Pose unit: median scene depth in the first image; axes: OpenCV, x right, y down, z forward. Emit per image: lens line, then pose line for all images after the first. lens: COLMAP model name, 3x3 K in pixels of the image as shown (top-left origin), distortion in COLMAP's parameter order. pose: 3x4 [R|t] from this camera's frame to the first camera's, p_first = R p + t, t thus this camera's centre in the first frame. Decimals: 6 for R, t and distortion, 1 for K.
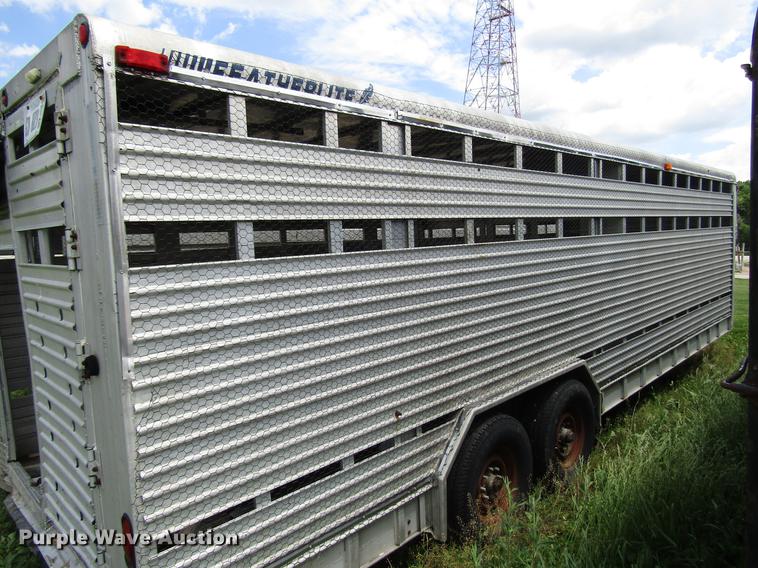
lens RADIAL K [[542.3, 0, 382.2], [0, 542.3, 285.1], [0, 0, 1]] dist [-0.004721, -0.005813]
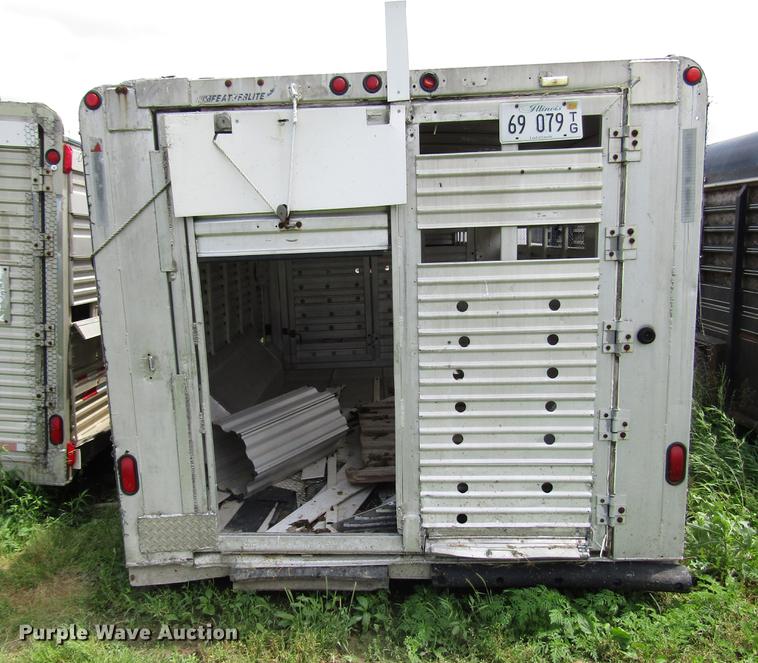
lens RADIAL K [[676.8, 0, 346.1], [0, 676.8, 358.2], [0, 0, 1]] dist [-0.019912, 0.020210]
pose [[0.748669, -0.107208, 0.654218, -1.411852], [0.072158, 0.994152, 0.080337, 0.016968], [-0.659005, -0.012939, 0.752027, 0.191419]]
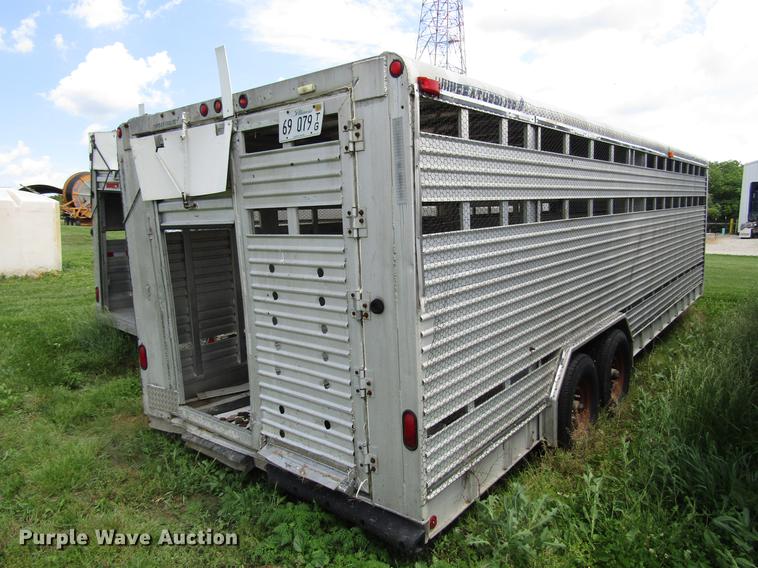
lens RADIAL K [[542.3, 0, 380.8], [0, 542.3, 285.2], [0, 0, 1]] dist [-0.004721, -0.005813]
pose [[0.995081, -0.013994, 0.098069, -0.447667], [0.010087, 0.999140, 0.040220, 0.026369], [-0.098547, -0.039033, 0.994367, -0.254495]]
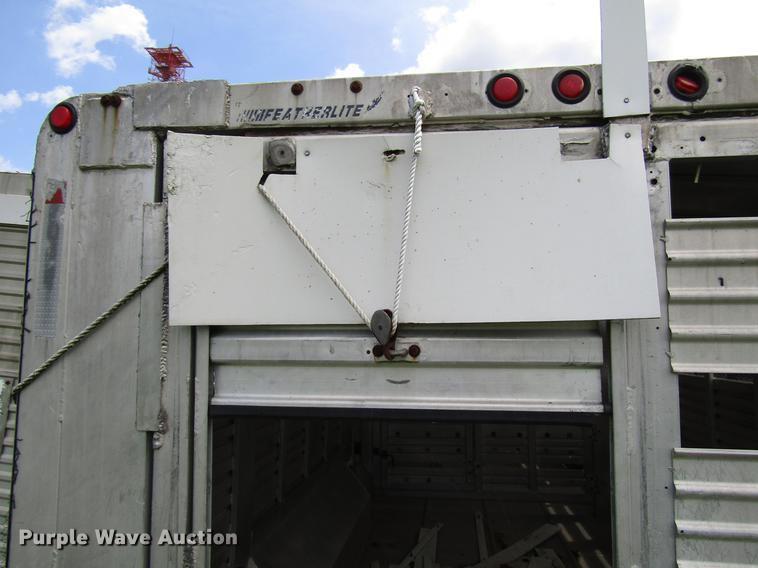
lens RADIAL K [[542.3, 0, 379.5], [0, 542.3, 283.2], [0, 0, 1]] dist [-0.004721, -0.005813]
pose [[0.805084, 0.106846, 0.583458, -1.020868], [0.020087, 0.978167, -0.206845, -0.076961], [-0.592820, 0.178248, 0.785361, 0.720658]]
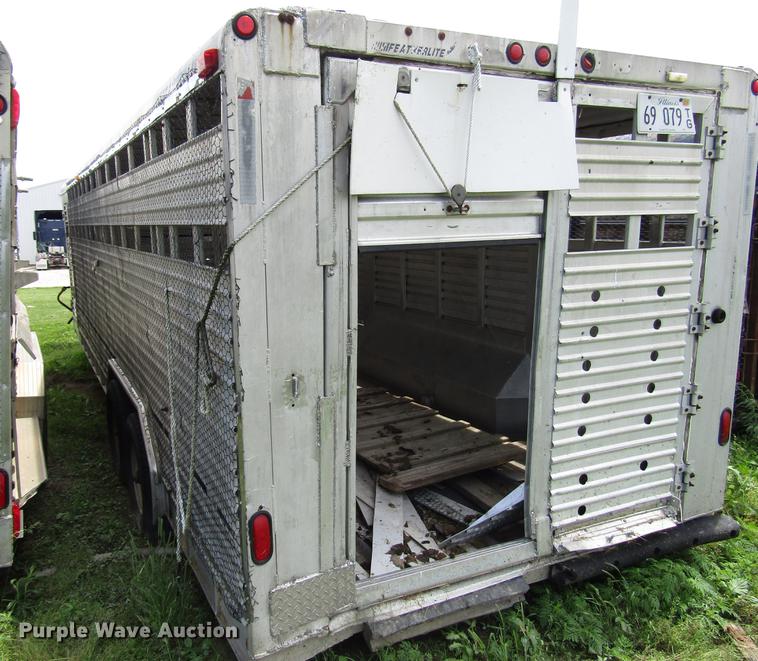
lens RADIAL K [[631.9, 0, 315.4], [0, 631.9, 332.6], [0, 0, 1]] dist [-0.014290, 0.003439]
pose [[0.364728, -0.137456, 0.920912, -1.634390], [0.096748, 0.989284, 0.109344, -0.058589], [-0.926074, 0.049216, 0.374119, 0.919802]]
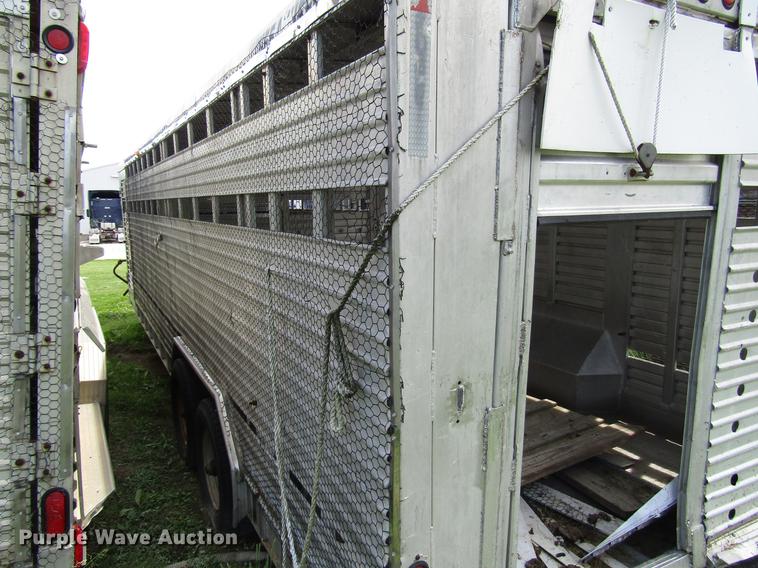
lens RADIAL K [[542.3, 0, 375.8], [0, 542.3, 284.3], [0, 0, 1]] dist [-0.004721, -0.005813]
pose [[0.296831, -0.113866, 0.948117, -1.432150], [0.091857, 0.991666, 0.090338, -0.070742], [-0.950502, 0.060276, 0.304817, 1.155194]]
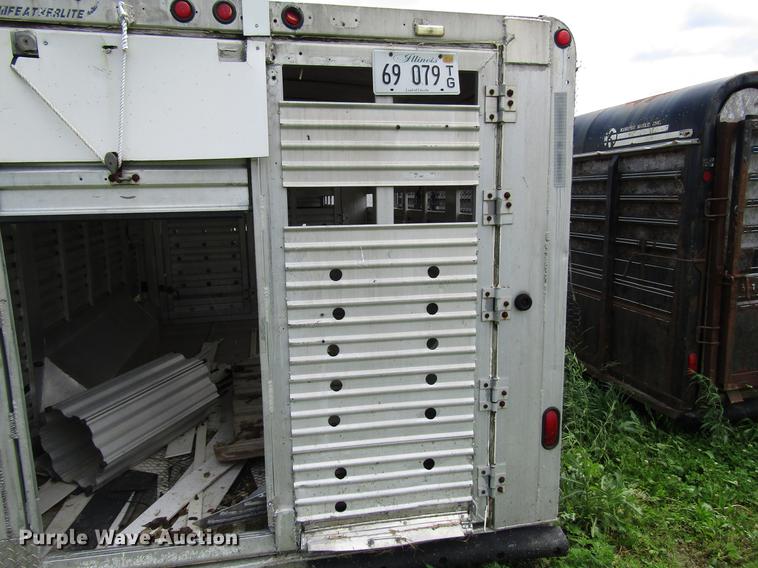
lens RADIAL K [[542.3, 0, 382.0], [0, 542.3, 286.1], [0, 0, 1]] dist [-0.004721, -0.005813]
pose [[0.548641, -0.106185, 0.829288, -1.166861], [0.074264, 0.994170, 0.078166, -0.004669], [-0.832754, 0.018701, 0.553328, 0.397879]]
